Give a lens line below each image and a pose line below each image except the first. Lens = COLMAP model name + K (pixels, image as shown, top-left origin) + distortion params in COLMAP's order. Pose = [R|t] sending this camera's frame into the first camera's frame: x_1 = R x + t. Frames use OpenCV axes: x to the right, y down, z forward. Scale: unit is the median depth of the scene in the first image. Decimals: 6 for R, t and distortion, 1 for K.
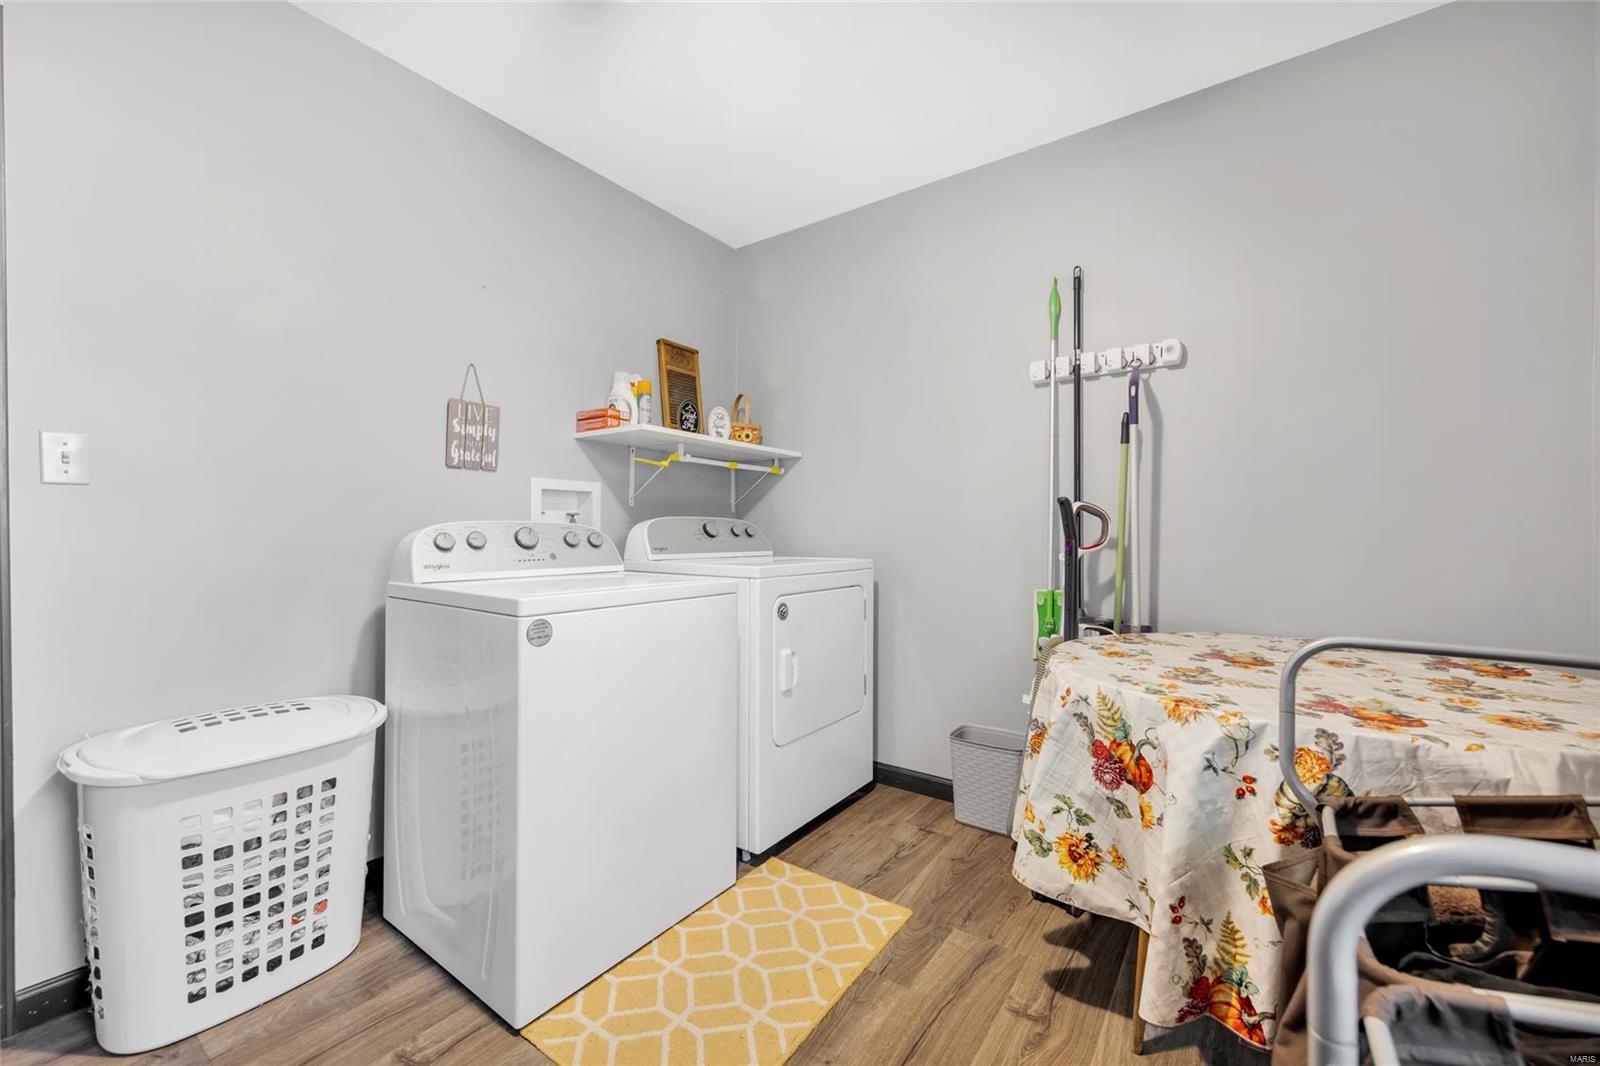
lens RADIAL K [[640.6, 0, 804.4], [0, 640.6, 526.5], [0, 0, 1]] dist [0.007908, -0.000808]
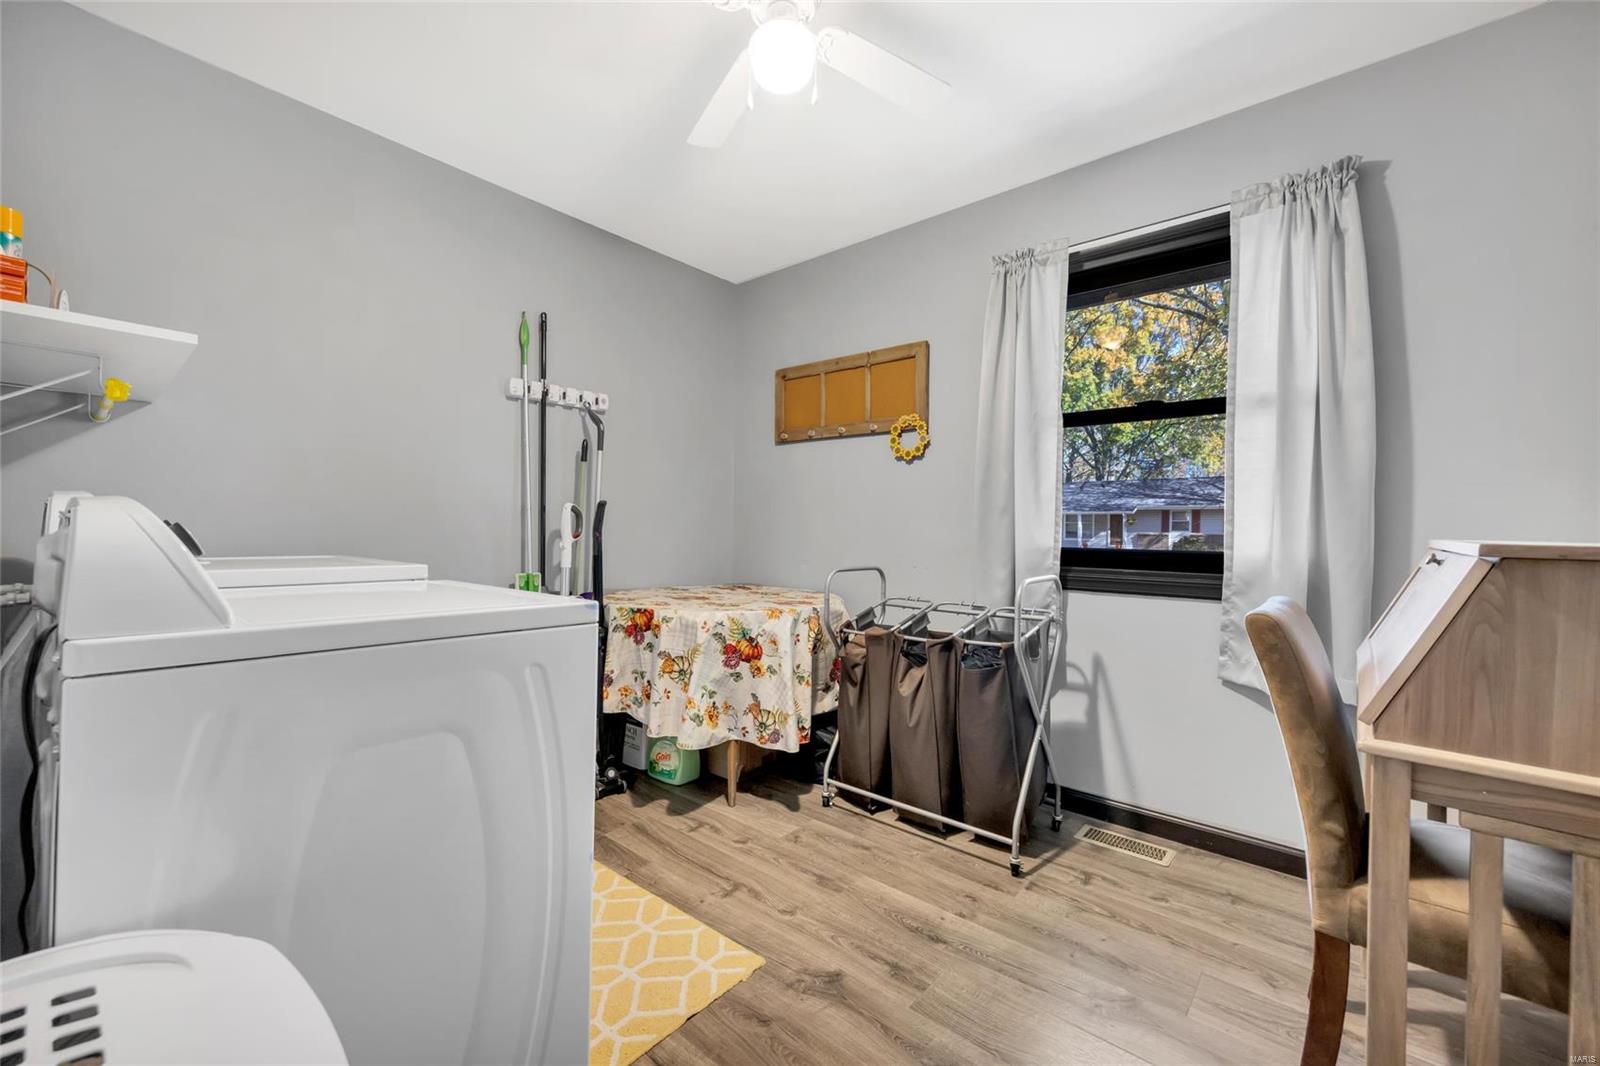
lens RADIAL K [[640.6, 0, 809.5], [0, 640.6, 519.2], [0, 0, 1]] dist [0.007908, -0.000808]
pose [[0.069361, 0.015809, 0.997466, -1.276000], [-0.023025, 0.999633, -0.014242, 0.004246], [-0.997326, -0.021979, 0.069700, 0.635151]]
